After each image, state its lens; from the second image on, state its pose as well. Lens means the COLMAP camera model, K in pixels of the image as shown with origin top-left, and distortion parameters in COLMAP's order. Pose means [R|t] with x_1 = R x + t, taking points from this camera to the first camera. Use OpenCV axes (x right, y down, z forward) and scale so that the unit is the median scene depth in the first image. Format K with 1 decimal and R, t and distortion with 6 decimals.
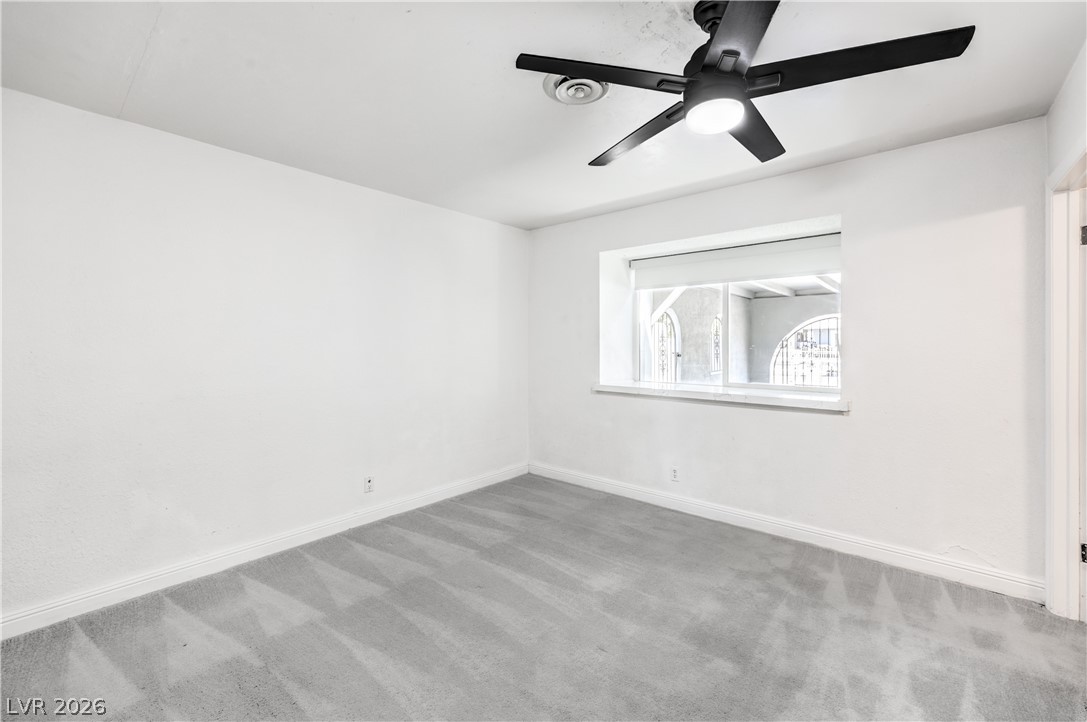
lens RADIAL K [[450.7, 0, 556.8], [0, 450.7, 344.8], [0, 0, 1]] dist [-0.000740, 0.000690]
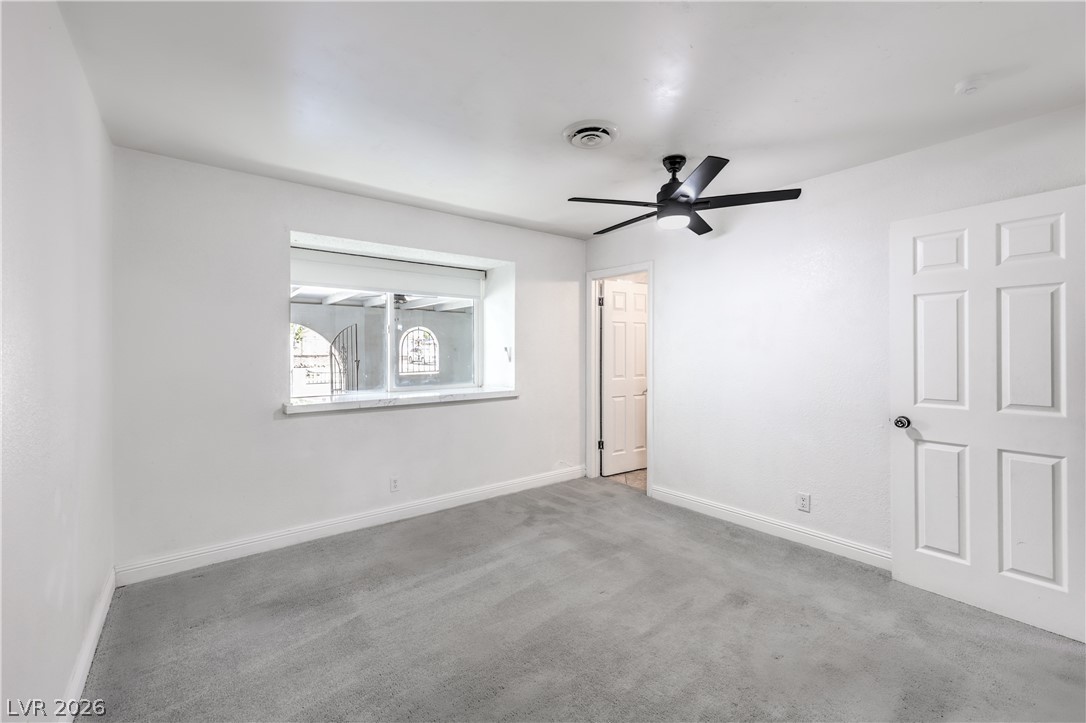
lens RADIAL K [[450.3, 0, 543.3], [0, 450.3, 352.8], [0, 0, 1]] dist [-0.000740, 0.000690]
pose [[0.211380, -0.006004, 0.977386, -0.845679], [0.005749, 0.999971, 0.004899, -0.002982], [-0.977387, 0.004584, 0.211408, 0.644642]]
